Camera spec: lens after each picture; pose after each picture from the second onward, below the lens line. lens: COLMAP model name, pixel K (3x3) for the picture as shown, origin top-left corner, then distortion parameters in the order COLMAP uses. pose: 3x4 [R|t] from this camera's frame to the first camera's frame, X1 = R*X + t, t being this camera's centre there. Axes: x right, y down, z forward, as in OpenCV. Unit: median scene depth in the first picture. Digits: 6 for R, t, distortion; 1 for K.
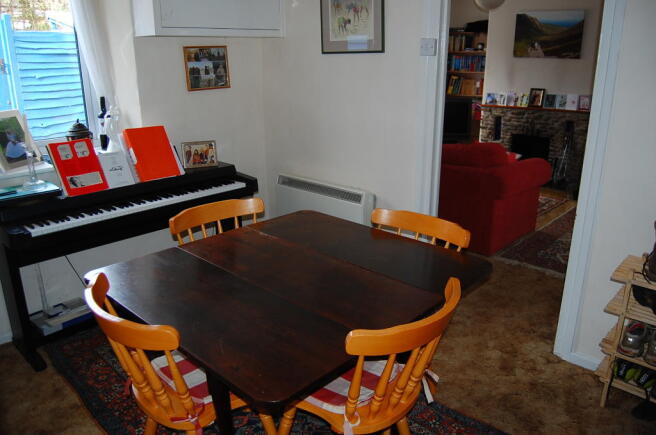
lens RADIAL K [[519.7, 0, 326.7], [0, 519.7, 217.1], [0, 0, 1]] dist [-0.049662, -0.013367]
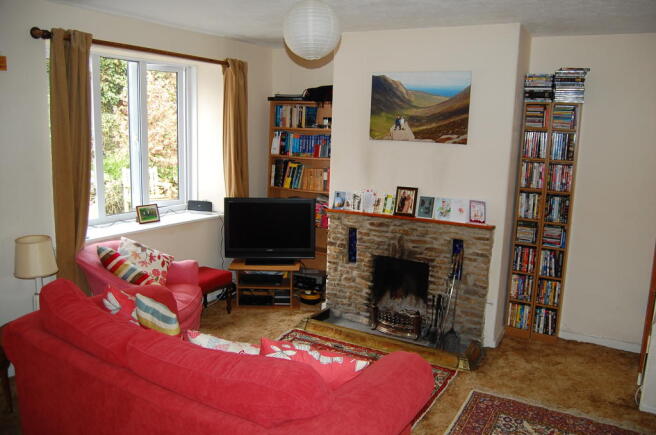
lens RADIAL K [[519.7, 0, 329.3], [0, 519.7, 216.0], [0, 0, 1]] dist [-0.049662, -0.013367]
pose [[0.976619, -0.001328, 0.214975, 0.167452], [0.030822, 0.990515, -0.133903, -0.124841], [-0.212758, 0.137398, 0.967396, 0.376133]]
